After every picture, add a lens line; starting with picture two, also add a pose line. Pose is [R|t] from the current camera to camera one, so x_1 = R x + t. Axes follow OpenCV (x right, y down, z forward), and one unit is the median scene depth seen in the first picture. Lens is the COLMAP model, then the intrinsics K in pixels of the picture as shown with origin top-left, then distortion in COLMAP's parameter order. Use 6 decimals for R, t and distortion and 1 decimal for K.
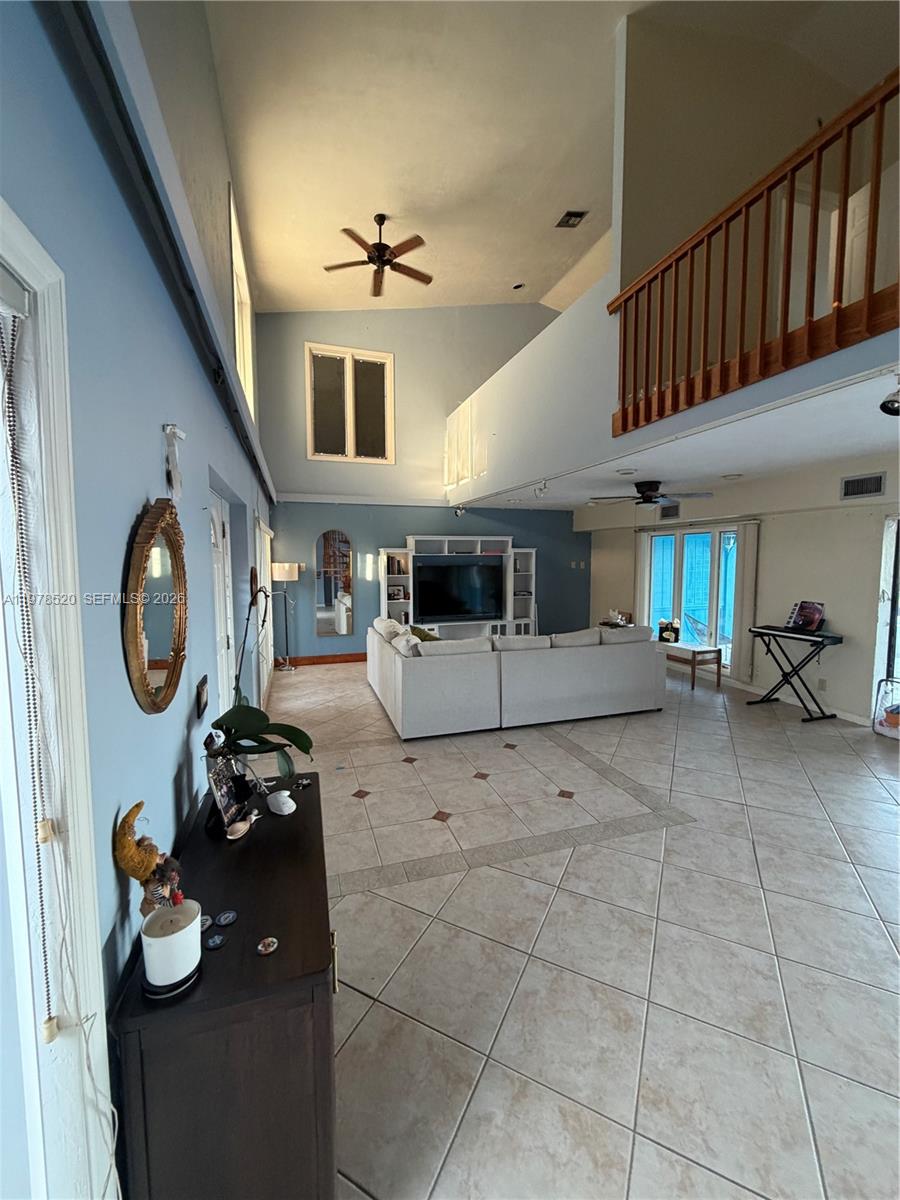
lens RADIAL K [[478.7, 0, 449.8], [0, 478.7, 592.4], [0, 0, 1]] dist [0.003189, -0.000039]
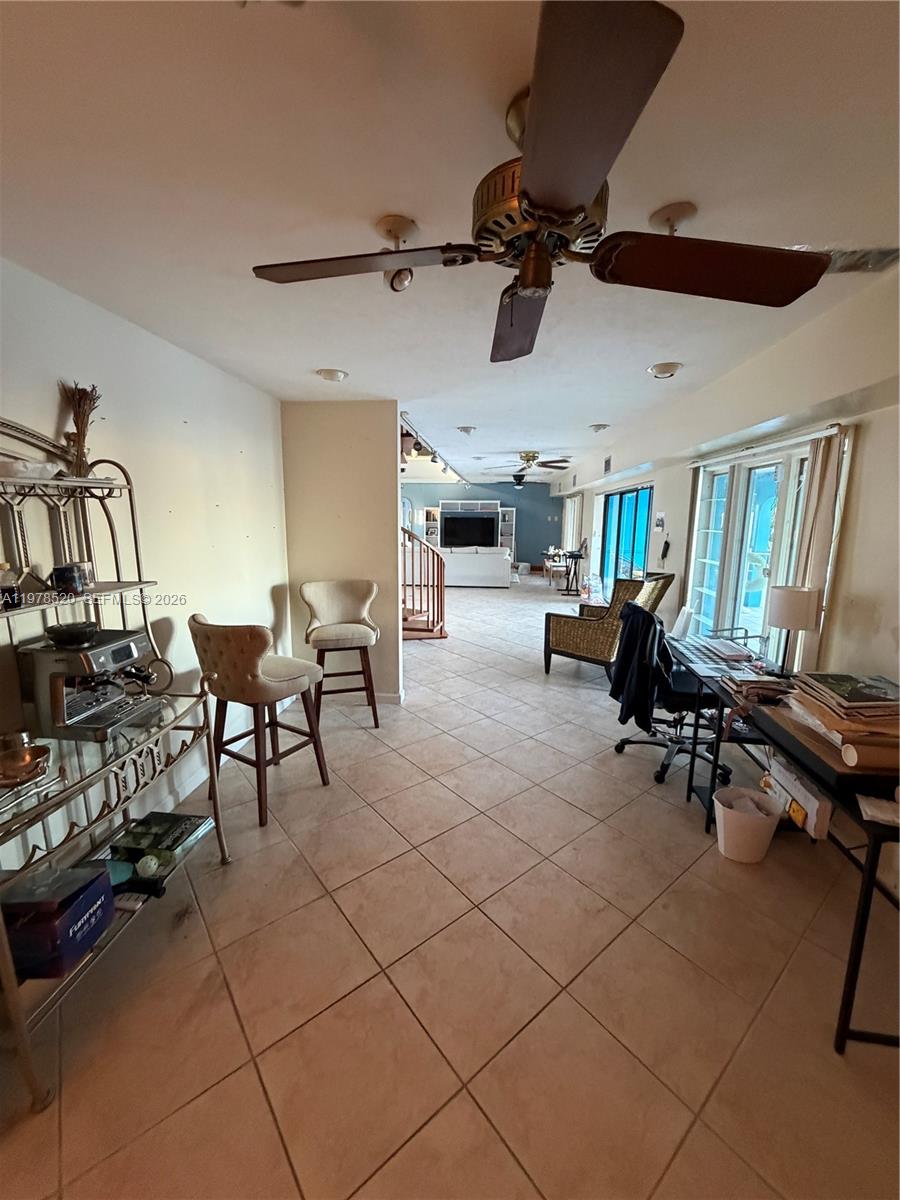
lens RADIAL K [[478.7, 0, 456.5], [0, 478.7, 600.4], [0, 0, 1]] dist [0.003189, -0.000039]
pose [[0.922666, 0.081044, -0.376986, 0.959951], [-0.041708, 0.992903, 0.111373, 0.074913], [0.383337, -0.087037, 0.919499, -0.938922]]
